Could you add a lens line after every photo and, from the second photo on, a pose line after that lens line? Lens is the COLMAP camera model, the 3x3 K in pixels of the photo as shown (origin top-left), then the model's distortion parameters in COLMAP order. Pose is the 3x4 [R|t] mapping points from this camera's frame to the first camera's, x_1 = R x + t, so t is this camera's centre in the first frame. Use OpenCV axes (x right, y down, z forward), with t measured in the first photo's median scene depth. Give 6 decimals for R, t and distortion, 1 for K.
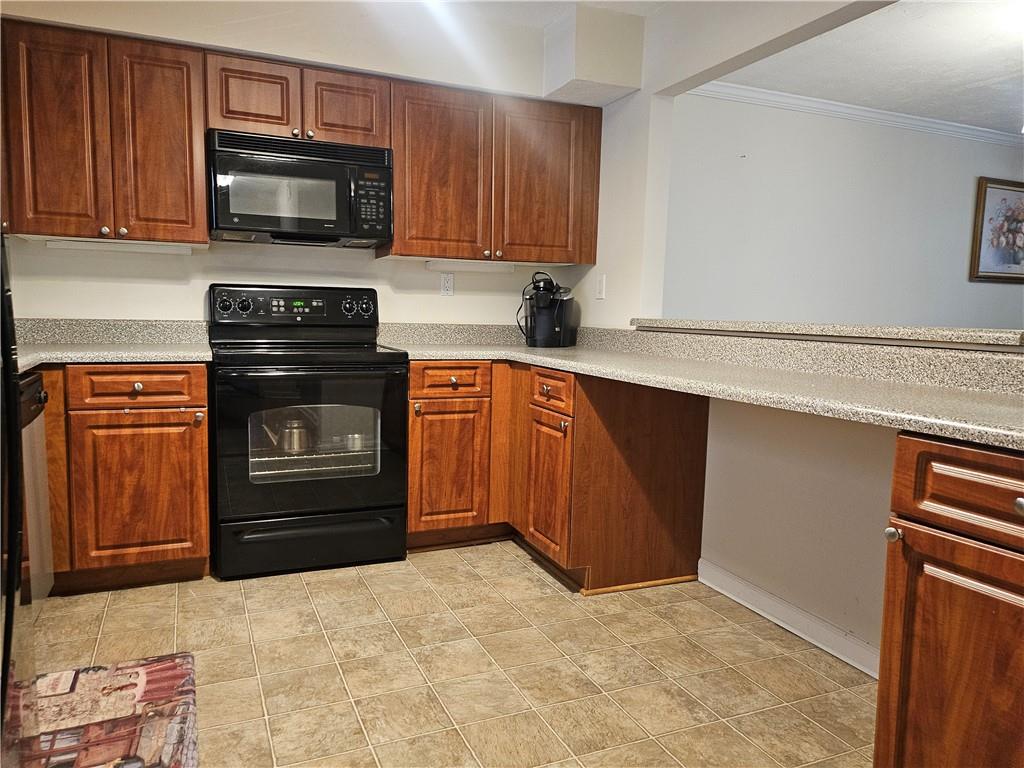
lens RADIAL K [[720.7, 0, 495.7], [0, 720.7, 388.2], [0, 0, 1]] dist [0.065752, -0.068682]
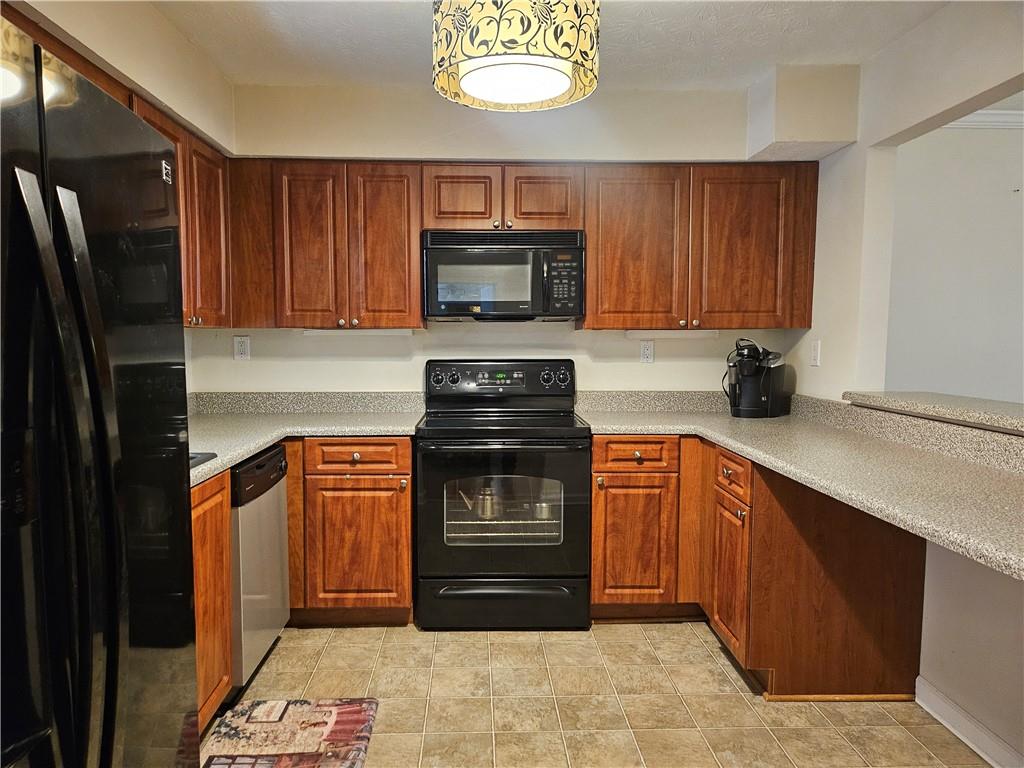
lens RADIAL K [[720.7, 0, 495.7], [0, 720.7, 388.2], [0, 0, 1]] dist [0.065752, -0.068682]
pose [[0.930516, 0.006431, -0.366195, 0.135031], [-0.020042, 0.999242, -0.033381, -0.071625], [0.365703, 0.038401, 0.929939, -0.008753]]
